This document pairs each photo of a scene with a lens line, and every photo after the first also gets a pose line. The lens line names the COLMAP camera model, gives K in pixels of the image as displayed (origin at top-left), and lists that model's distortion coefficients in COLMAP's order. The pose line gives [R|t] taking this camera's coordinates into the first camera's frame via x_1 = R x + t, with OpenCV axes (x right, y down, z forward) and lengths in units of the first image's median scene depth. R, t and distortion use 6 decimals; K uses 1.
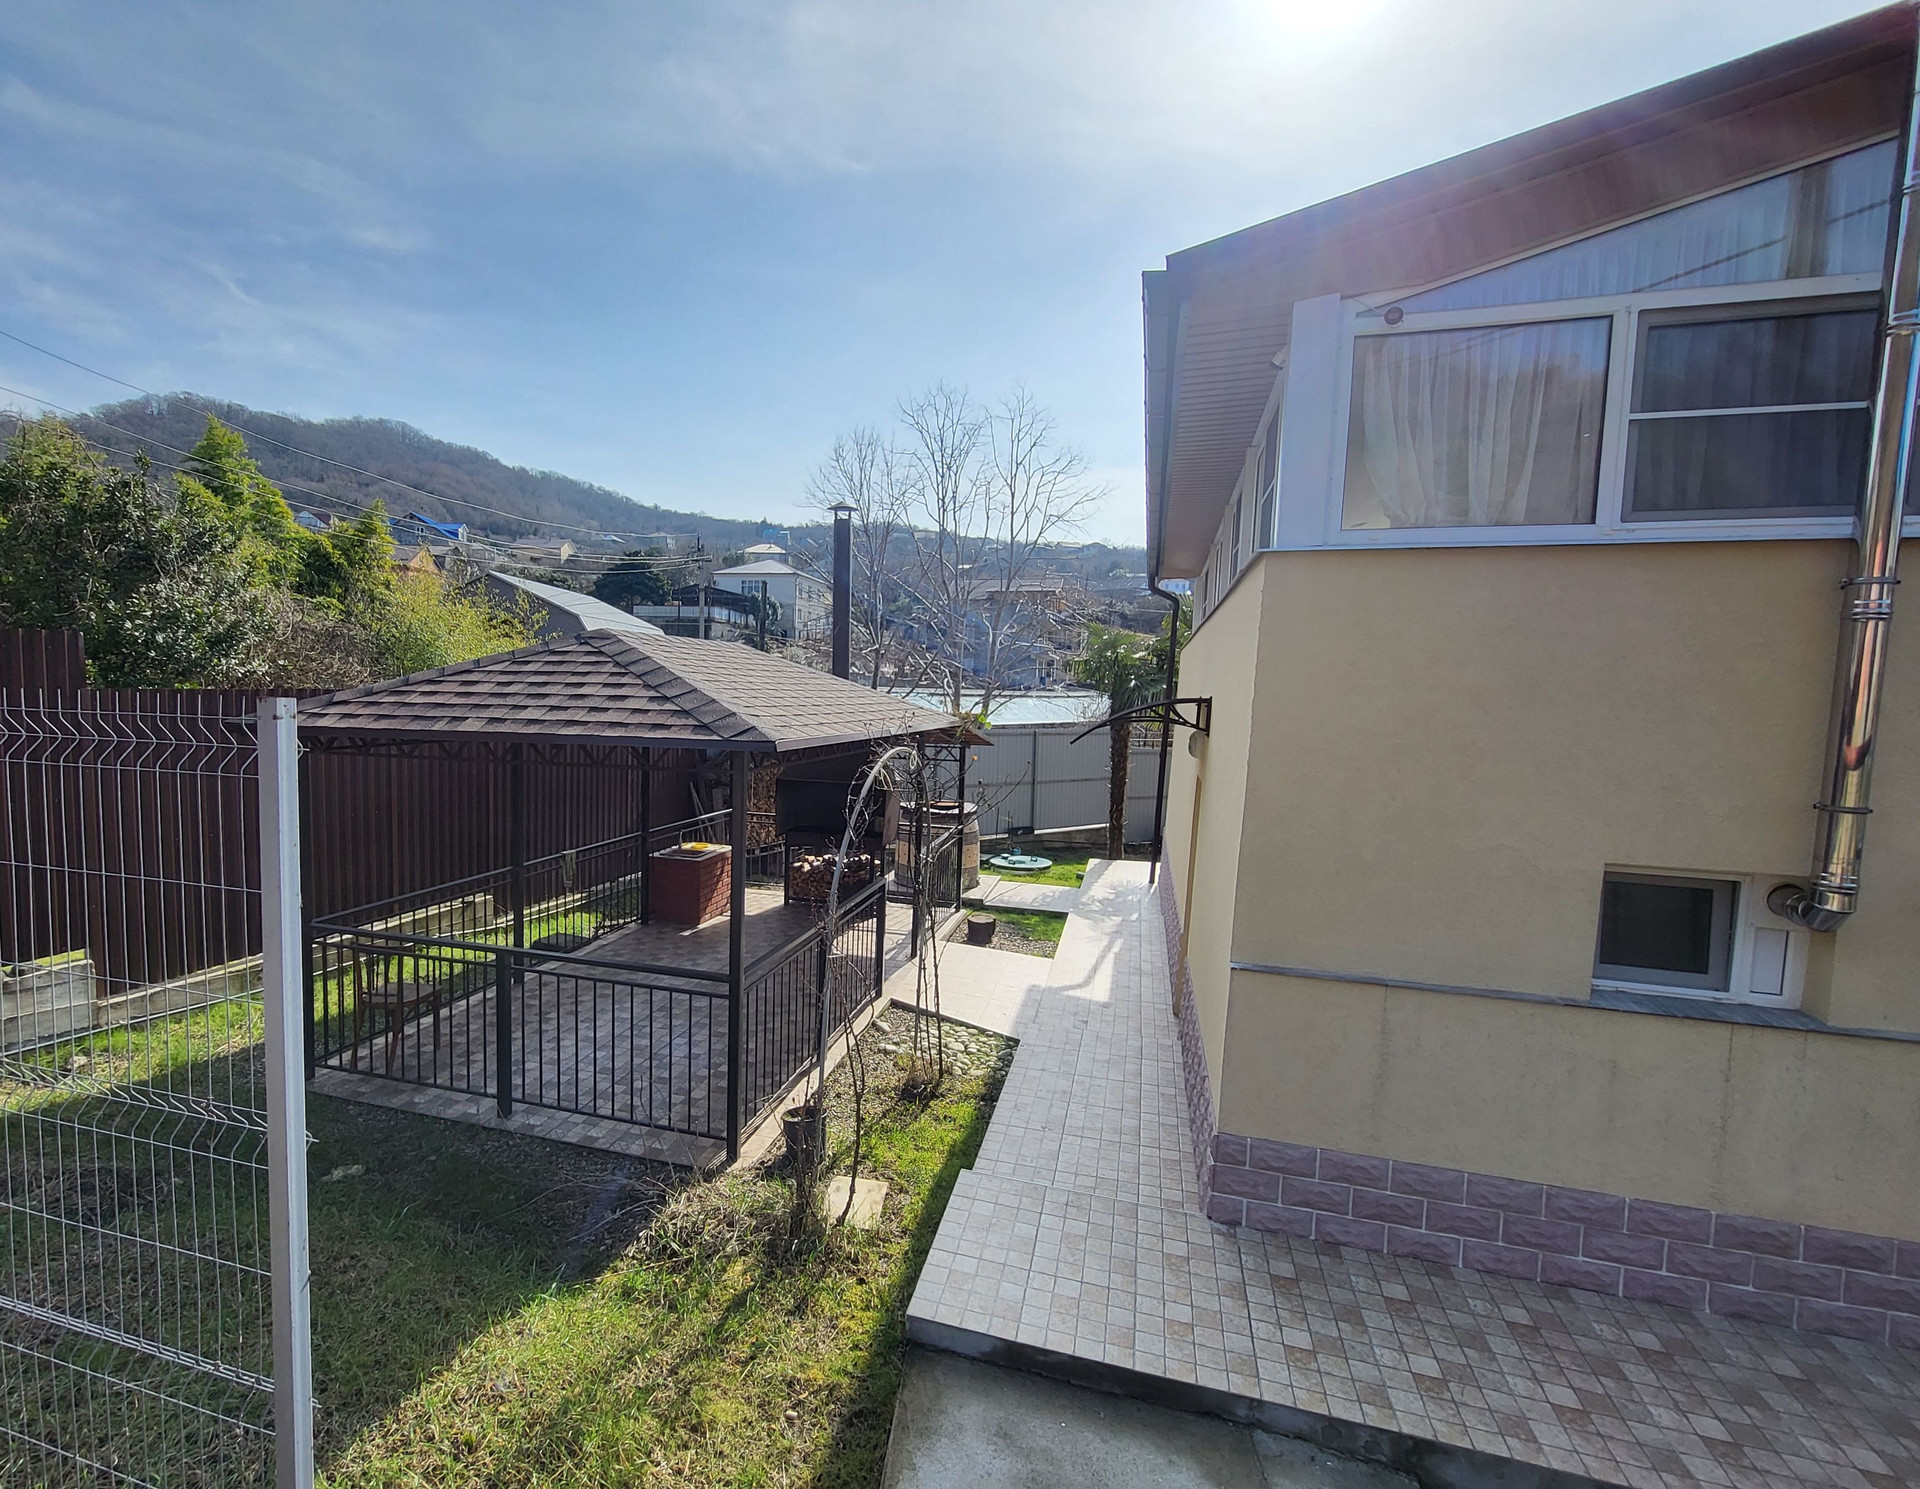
lens RADIAL K [[862.8, 0, 907.8], [0, 862.8, 719.5], [0, 0, 1]] dist [0.001726, -0.000836]
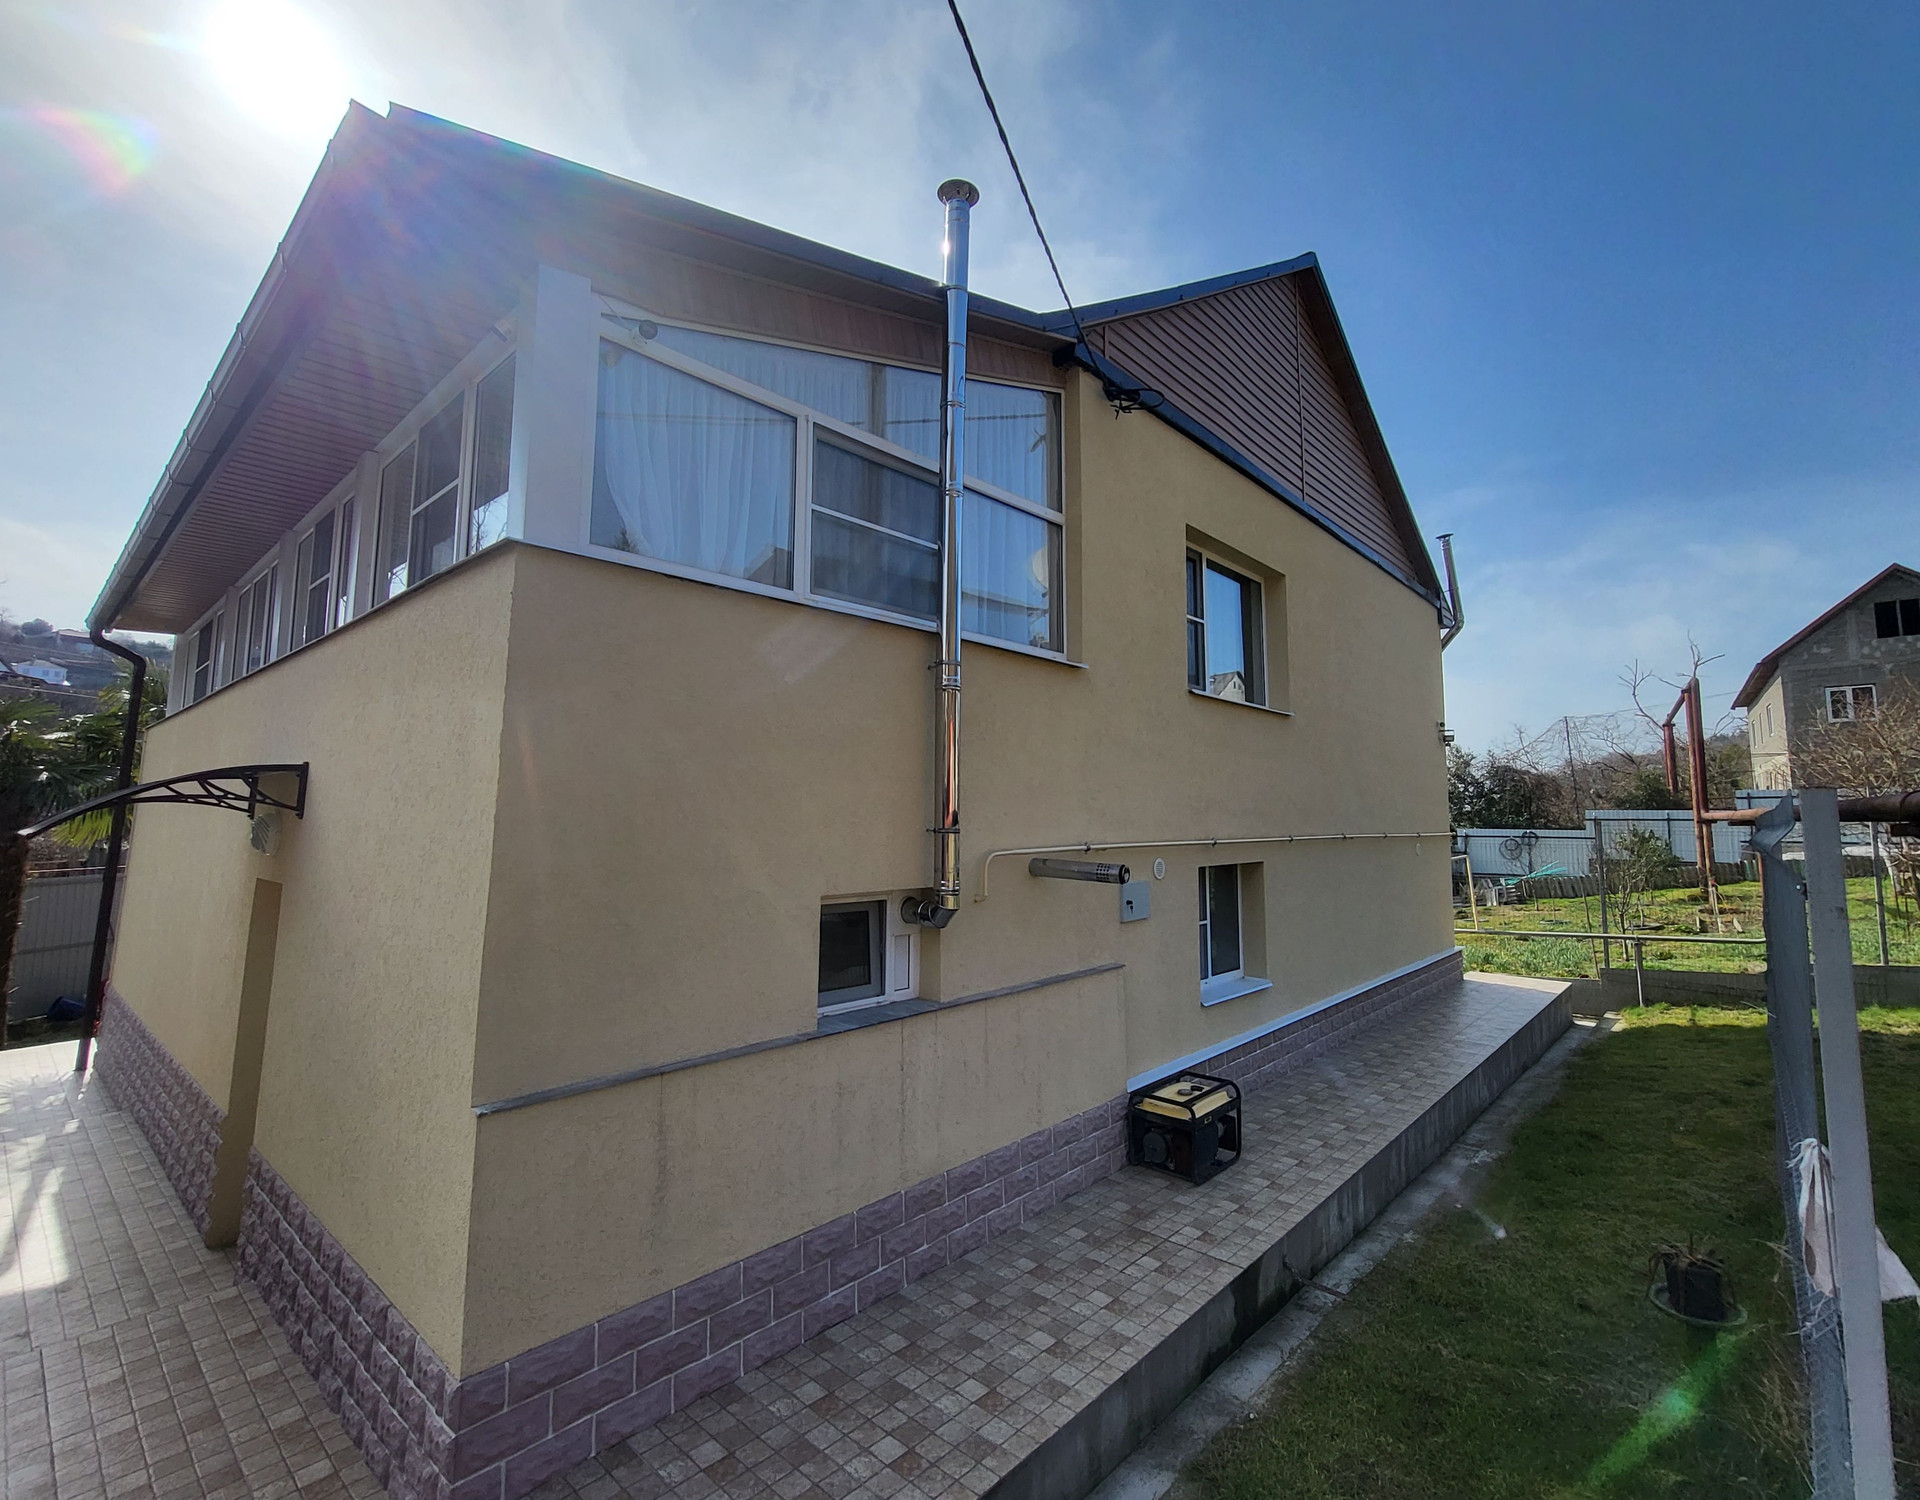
lens RADIAL K [[862.8, 0, 907.8], [0, 862.8, 725.0], [0, 0, 1]] dist [0.001726, -0.000836]
pose [[0.463692, 0.072260, 0.883045, -0.108777], [0.040754, 0.993874, -0.102730, 0.066141], [-0.885059, 0.083622, 0.457906, 0.378237]]
